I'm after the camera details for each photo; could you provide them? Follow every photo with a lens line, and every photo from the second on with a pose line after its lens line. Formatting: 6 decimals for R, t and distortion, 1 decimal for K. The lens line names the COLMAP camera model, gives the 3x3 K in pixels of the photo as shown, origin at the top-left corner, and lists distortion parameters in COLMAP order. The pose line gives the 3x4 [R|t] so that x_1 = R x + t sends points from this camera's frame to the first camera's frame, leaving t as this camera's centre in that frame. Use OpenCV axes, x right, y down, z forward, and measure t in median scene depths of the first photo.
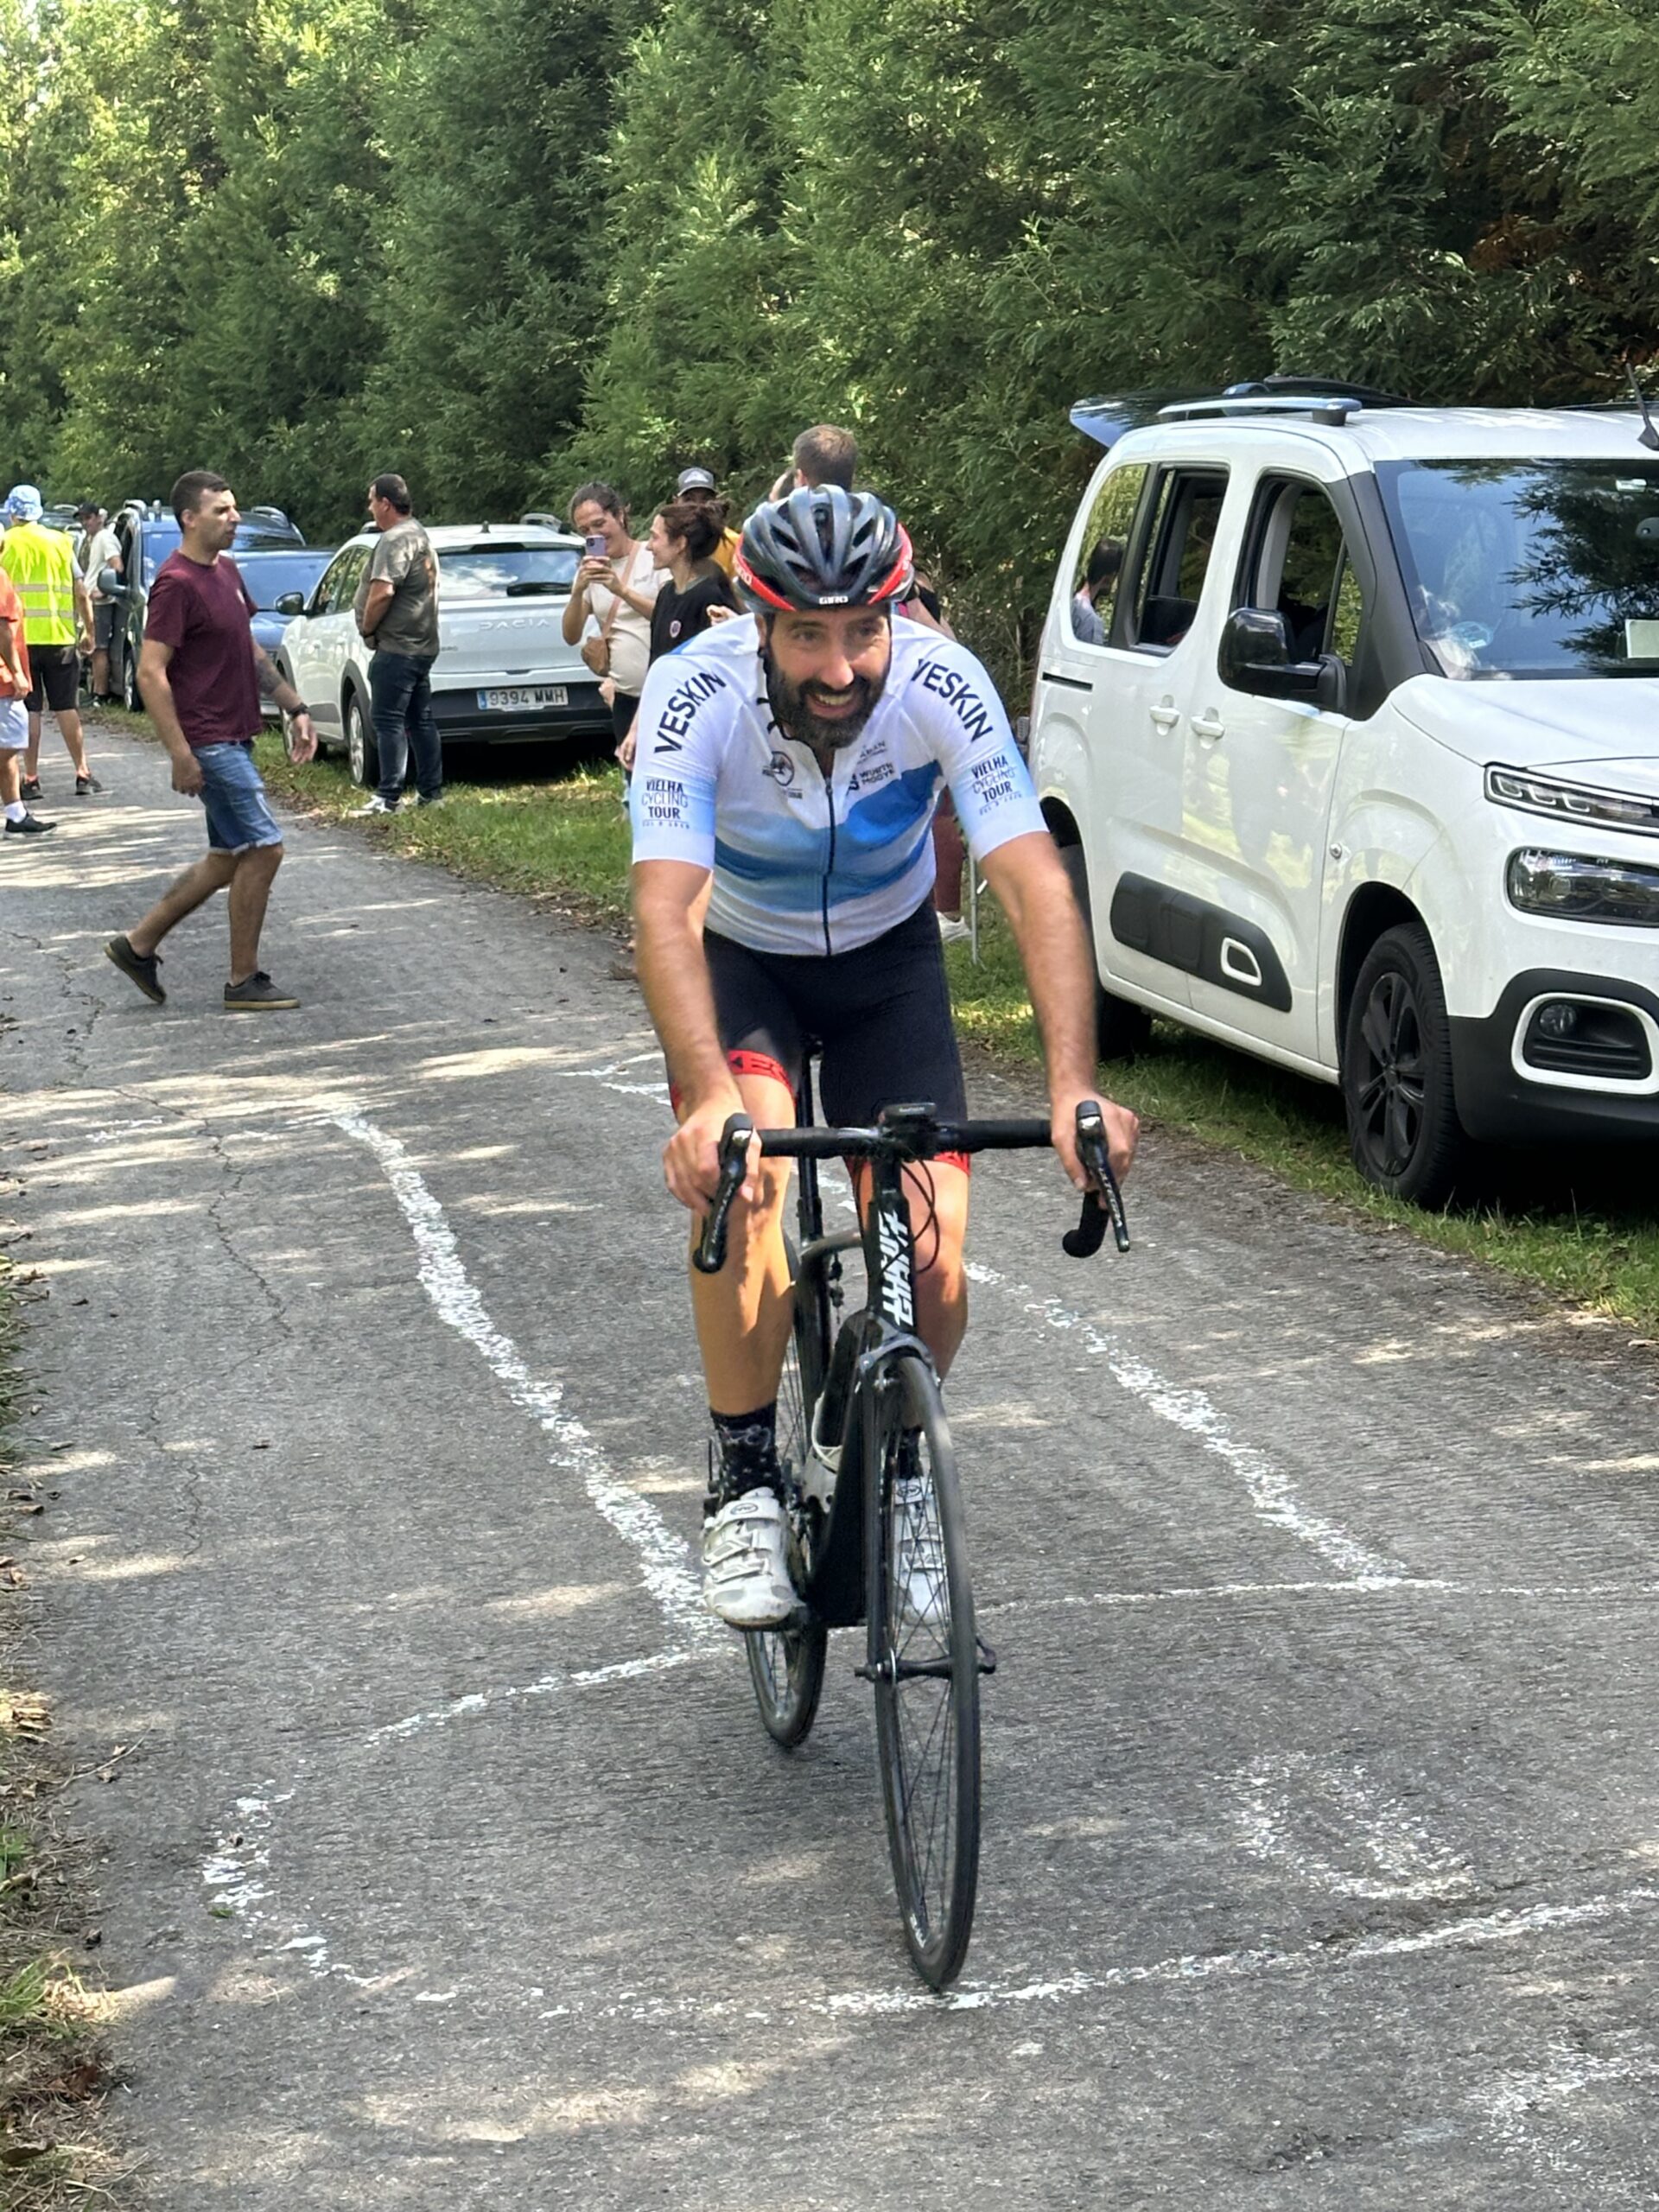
lens RADIAL K [[4656.1, 0, 880.0], [0, 4656.1, 1059.9], [0, 0, 1]] dist [0.147775, 0.157129]
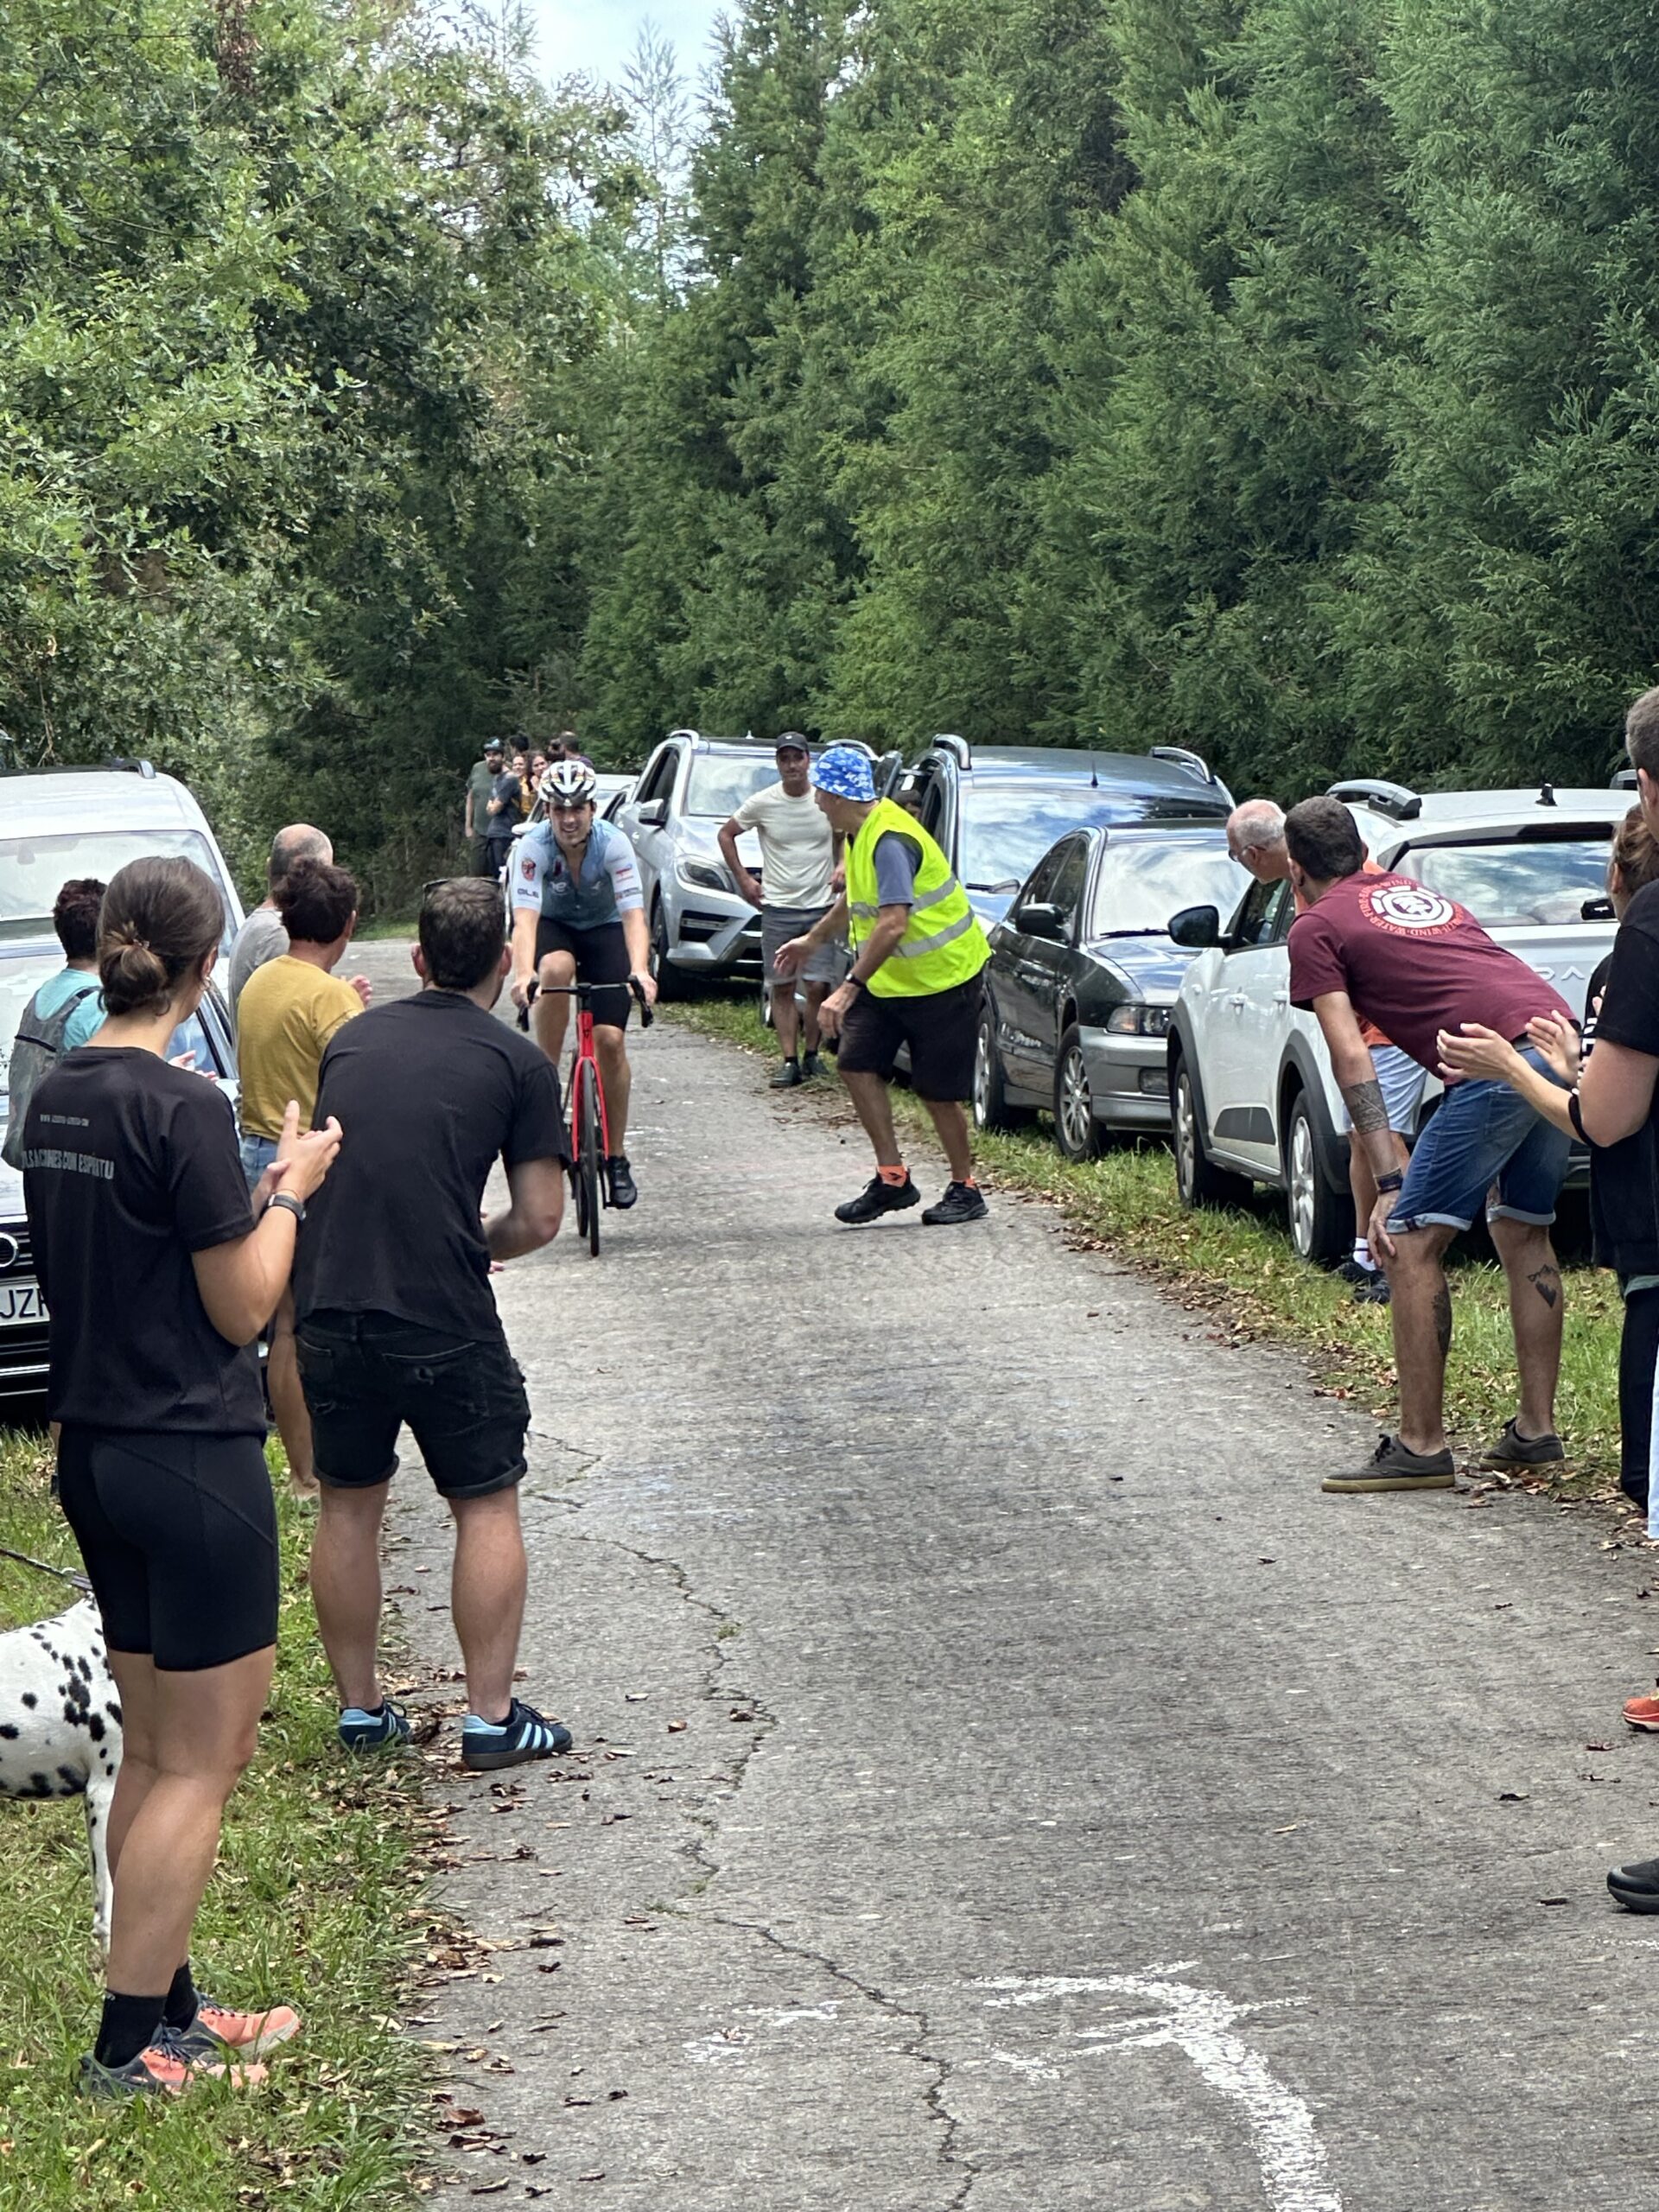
lens RADIAL K [[7759.3, 0, 827.0], [0, 7759.3, 1101.6], [0, 0, 1]] dist [-0.536408, 18.018049]
pose [[0.983974, 0.019103, -0.177287, -0.013422], [-0.031589, 0.997194, -0.067876, -0.031147], [0.175493, 0.072388, 0.981816, 0.216246]]
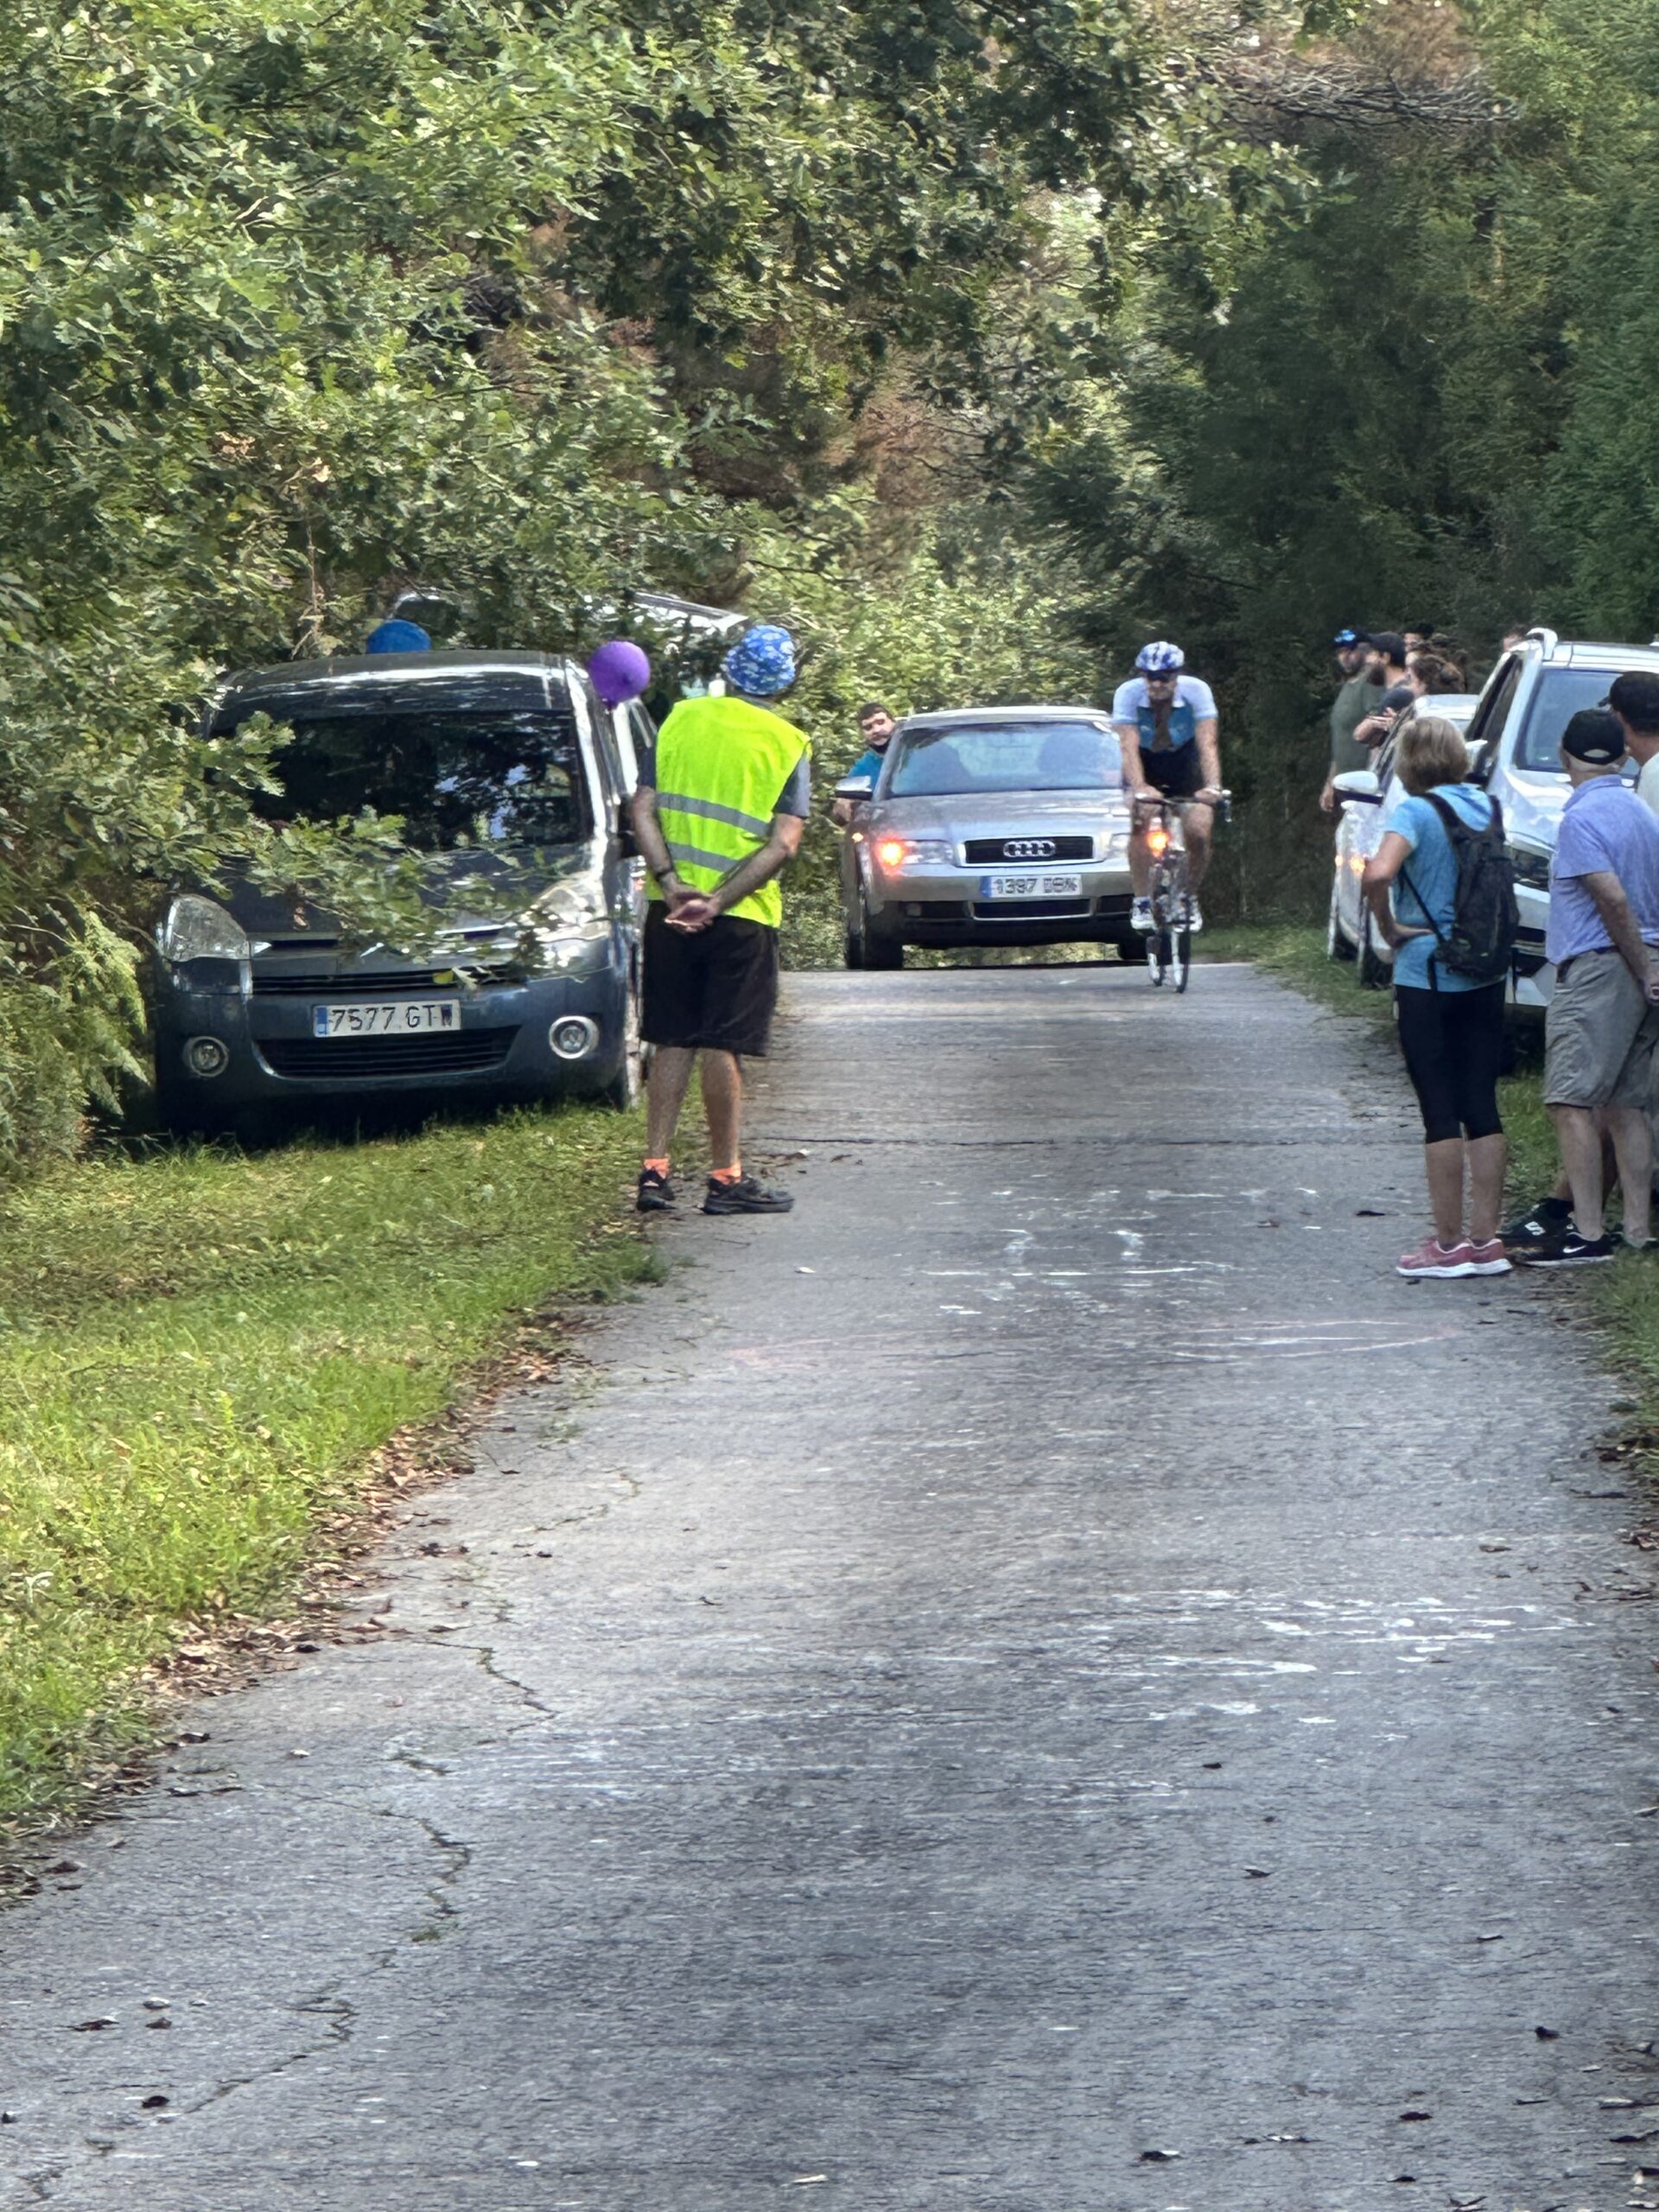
lens RADIAL K [[13630.5, 0, 831.6], [0, 13630.5, 1105.0], [0, 0, 1]] dist [-0.624297, 14.474582]
pose [[0.955819, 0.054472, -0.288865, 0.250026], [-0.078517, 0.994287, -0.072305, -0.015538], [0.283276, 0.091792, 0.954636, -0.027431]]
